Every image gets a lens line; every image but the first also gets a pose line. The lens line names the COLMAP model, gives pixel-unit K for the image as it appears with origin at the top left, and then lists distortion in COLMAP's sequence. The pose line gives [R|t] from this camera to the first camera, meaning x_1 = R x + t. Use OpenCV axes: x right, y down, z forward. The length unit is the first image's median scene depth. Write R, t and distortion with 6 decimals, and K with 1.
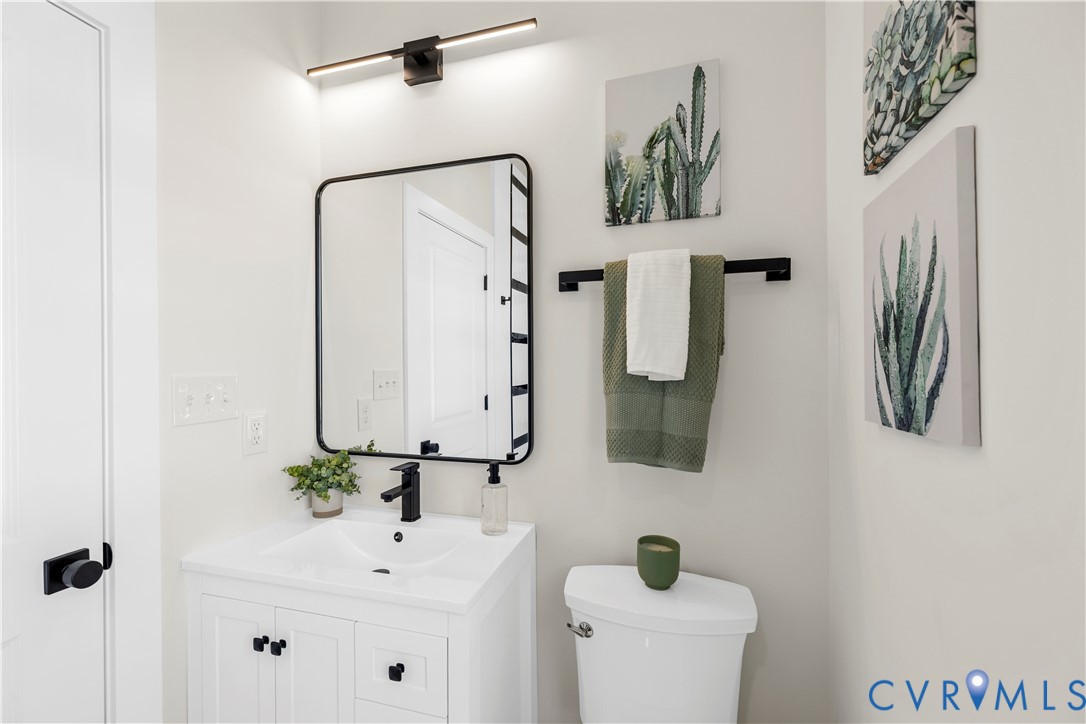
lens RADIAL K [[456.9, 0, 547.0], [0, 456.9, 360.3], [0, 0, 1]] dist [-0.006127, 0.003727]
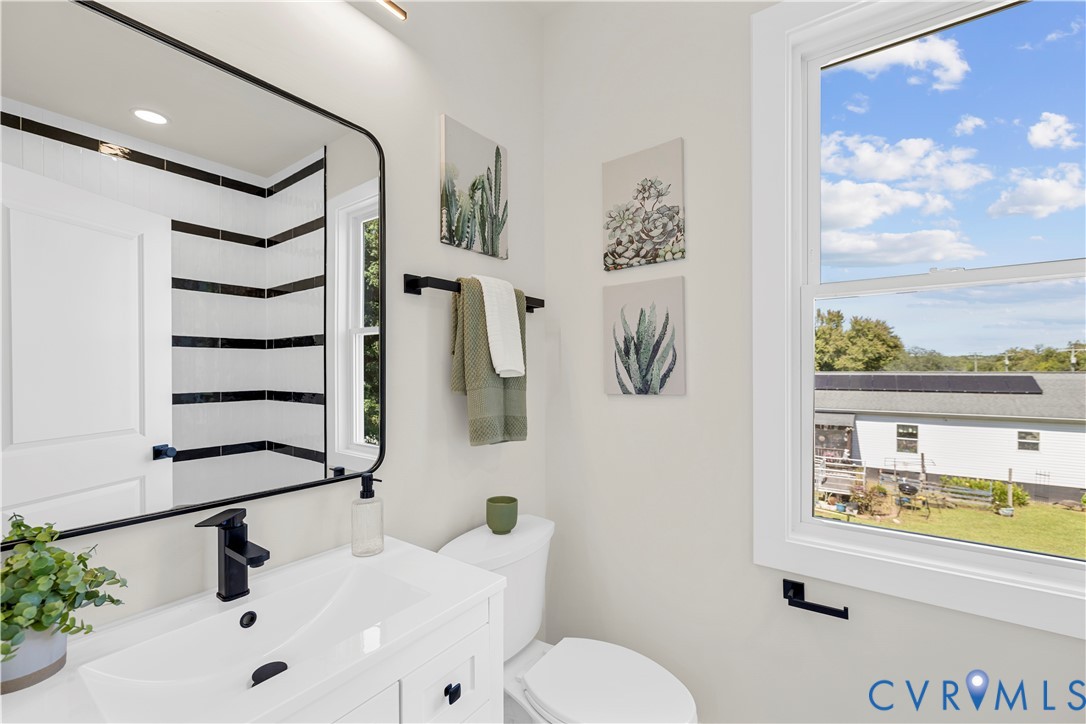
lens RADIAL K [[456.9, 0, 549.5], [0, 456.9, 370.4], [0, 0, 1]] dist [-0.006127, 0.003727]
pose [[0.334667, 0.005081, 0.942323, -0.883782], [-0.001721, 0.999987, -0.004781, 0.028001], [-0.942335, -0.000022, 0.334672, 0.394413]]
